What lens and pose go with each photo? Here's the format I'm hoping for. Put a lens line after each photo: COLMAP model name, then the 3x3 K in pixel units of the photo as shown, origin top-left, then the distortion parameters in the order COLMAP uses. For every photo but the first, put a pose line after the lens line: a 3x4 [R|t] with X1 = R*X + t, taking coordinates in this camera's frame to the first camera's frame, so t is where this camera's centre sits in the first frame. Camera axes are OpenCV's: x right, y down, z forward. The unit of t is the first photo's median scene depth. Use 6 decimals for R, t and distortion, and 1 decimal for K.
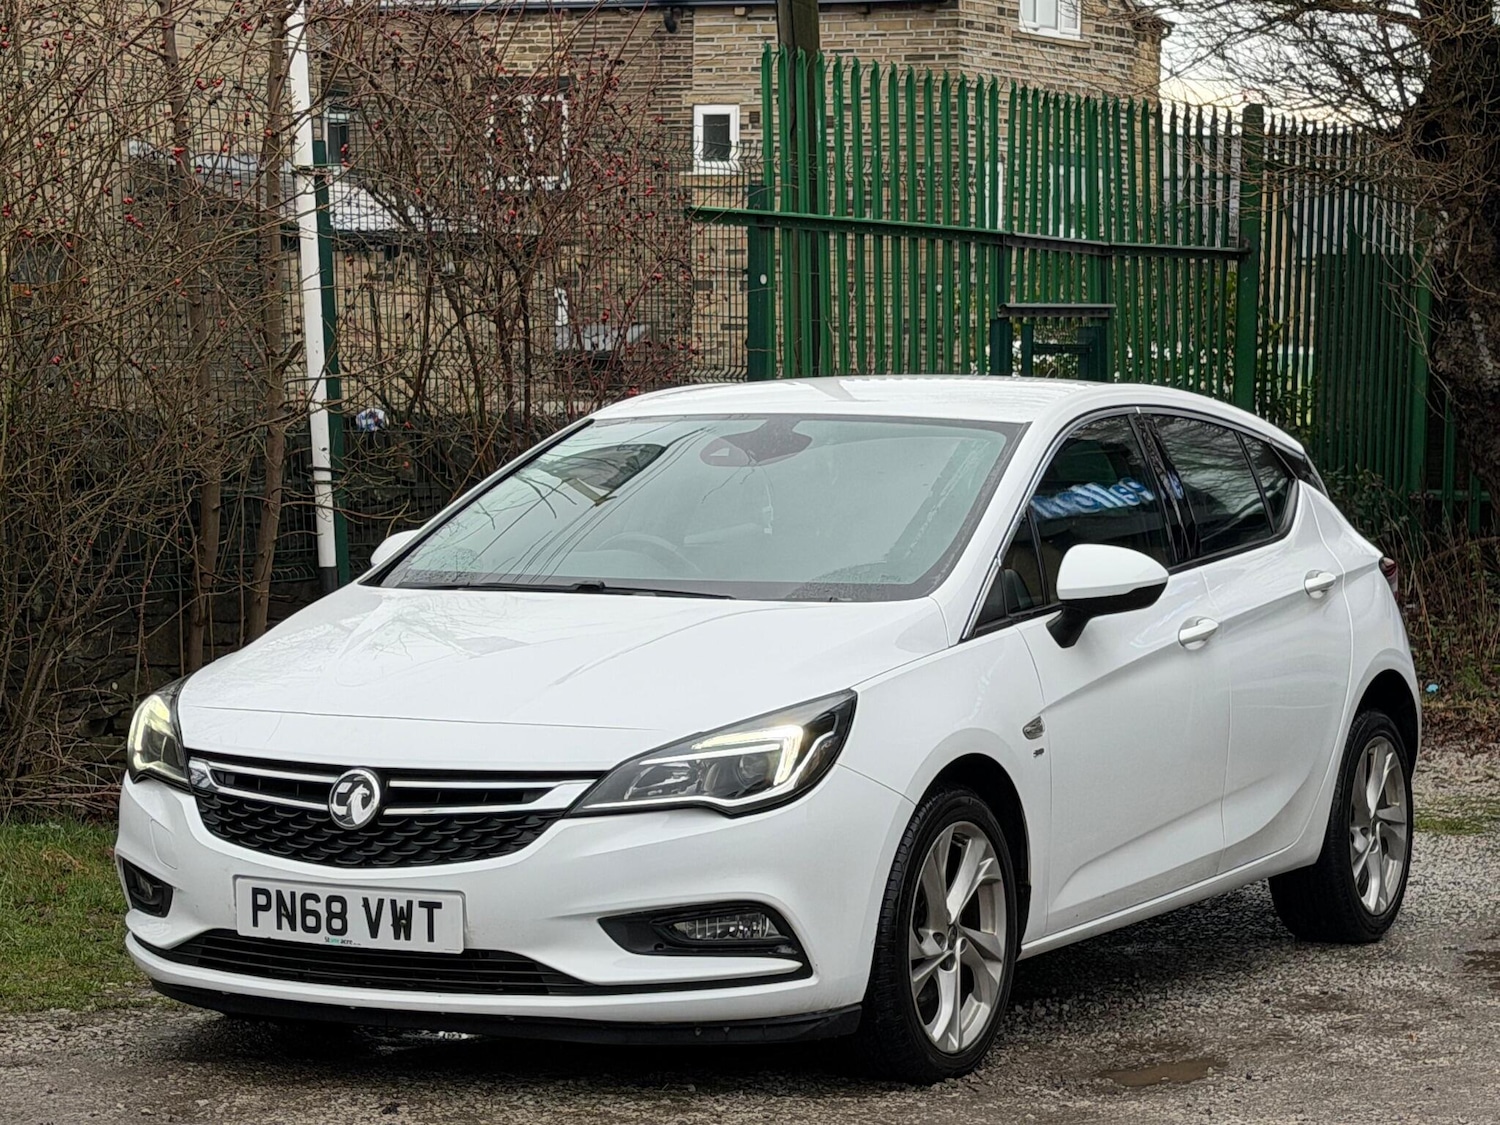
lens RADIAL K [[3869.9, 0, 743.1], [0, 3869.9, 630.0], [0, 0, 1]] dist [0.142058, 0.000000]
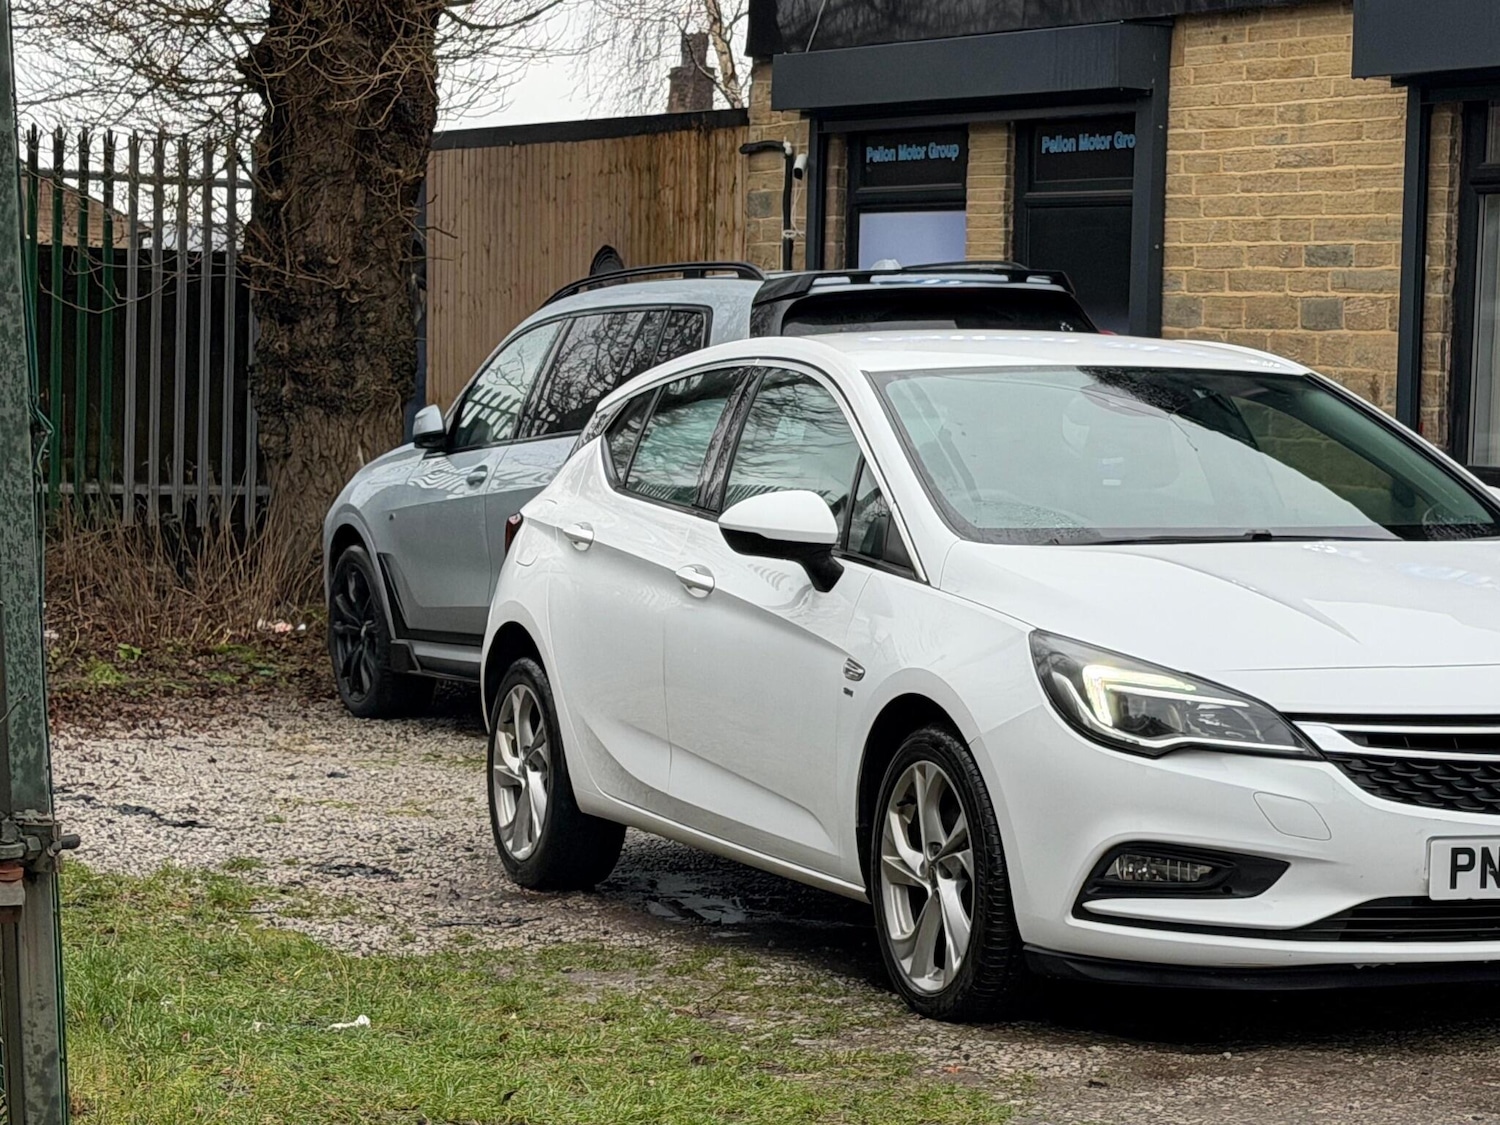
lens RADIAL K [[3869.9, 0, 747.1], [0, 3869.9, 549.7], [0, 0, 1]] dist [0.142058, 0.000000]
pose [[0.658750, -0.029976, 0.751765, -0.849911], [0.045536, 0.998963, -0.000070, -0.013254], [-0.750983, 0.034278, 0.659432, 0.438283]]
